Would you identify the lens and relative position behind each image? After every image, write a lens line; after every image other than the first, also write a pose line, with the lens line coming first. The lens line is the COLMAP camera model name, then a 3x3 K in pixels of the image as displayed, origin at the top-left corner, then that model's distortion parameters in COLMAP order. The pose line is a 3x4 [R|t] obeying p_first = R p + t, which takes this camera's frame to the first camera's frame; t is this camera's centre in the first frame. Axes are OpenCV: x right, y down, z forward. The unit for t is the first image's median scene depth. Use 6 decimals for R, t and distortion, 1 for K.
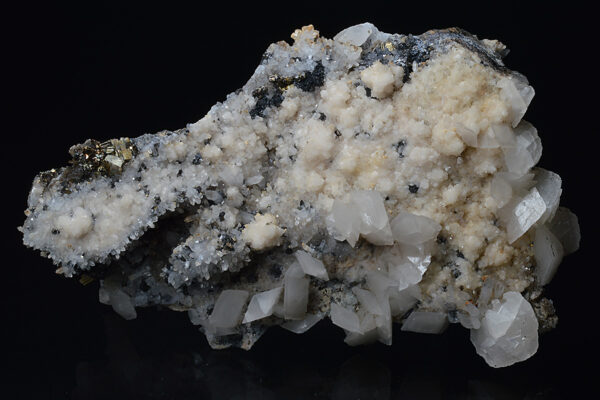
lens RADIAL K [[1634.6, 0, 301.2], [0, 1634.6, 200.1], [0, 0, 1]] dist [-0.030307, 0.000000]
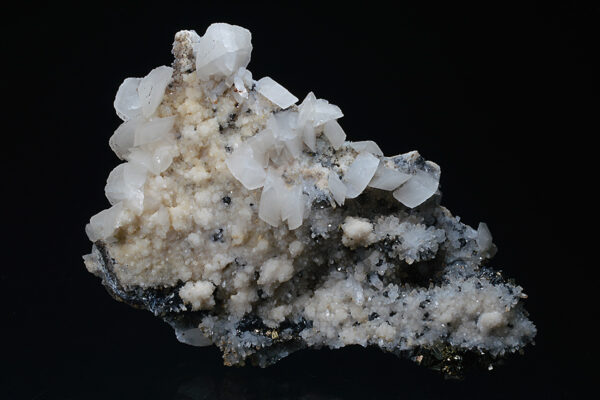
lens RADIAL K [[1634.6, 0, 302.2], [0, 1634.6, 201.9], [0, 0, 1]] dist [-0.030307, 0.000000]
pose [[-0.847498, -0.508451, -0.152394, 0.197061], [0.512222, -0.858697, 0.016396, 0.000204], [-0.139197, -0.064164, 0.988184, -0.137081]]
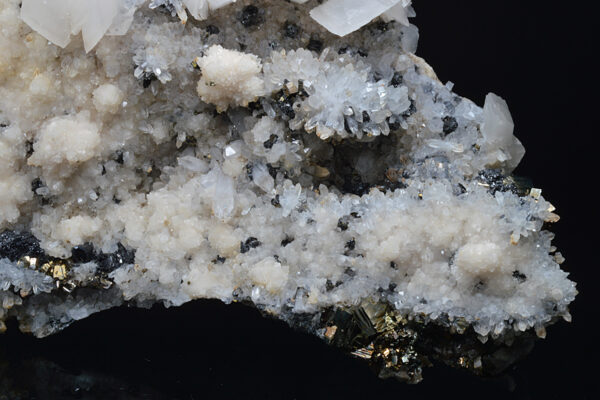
lens RADIAL K [[1634.6, 0, 302.8], [0, 1634.6, 200.7], [0, 0, 1]] dist [-0.030307, 0.000000]
pose [[-0.820900, -0.570317, 0.029355, -0.086936], [0.571053, -0.820205, 0.034078, -0.020866], [0.004642, 0.044738, 0.998988, 0.414559]]
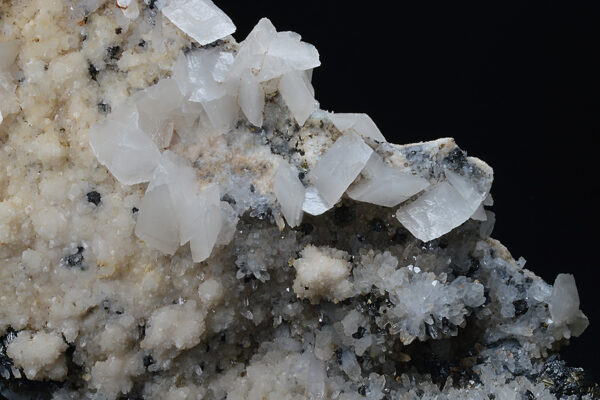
lens RADIAL K [[1634.6, 0, 297.4], [0, 1634.6, 198.5], [0, 0, 1]] dist [-0.030307, 0.000000]
pose [[-0.812954, -0.581405, -0.032783, 0.024009], [0.580366, -0.804312, -0.127510, 0.121812], [0.047767, -0.122686, 0.991295, 0.359773]]
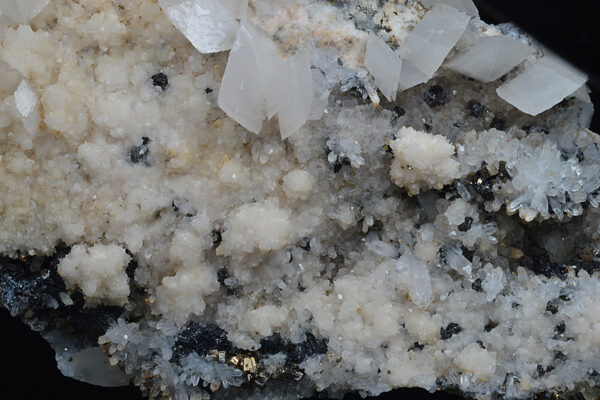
lens RADIAL K [[1634.6, 0, 301.1], [0, 1634.6, 200.5], [0, 0, 1]] dist [-0.030307, 0.000000]
pose [[-0.836598, -0.547375, -0.021997, 0.017218], [0.542909, -0.833798, 0.100158, -0.071915], [-0.073164, 0.071850, 0.994728, 0.432196]]
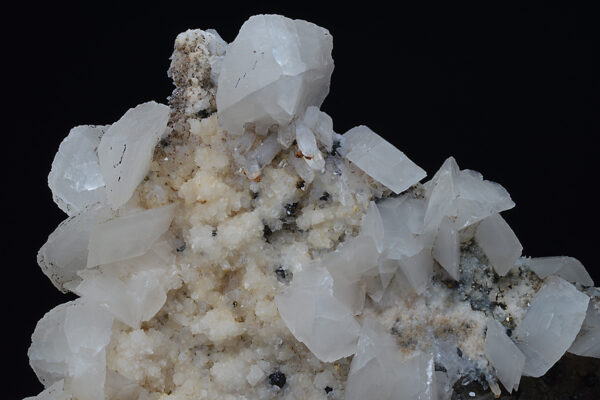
lens RADIAL K [[1634.6, 0, 298.7], [0, 1634.6, 200.0], [0, 0, 1]] dist [-0.030307, 0.000000]
pose [[-0.845421, -0.519604, -0.123590, 0.162574], [0.522324, -0.852665, 0.011847, 0.041981], [-0.111537, -0.054538, 0.992263, 0.449220]]
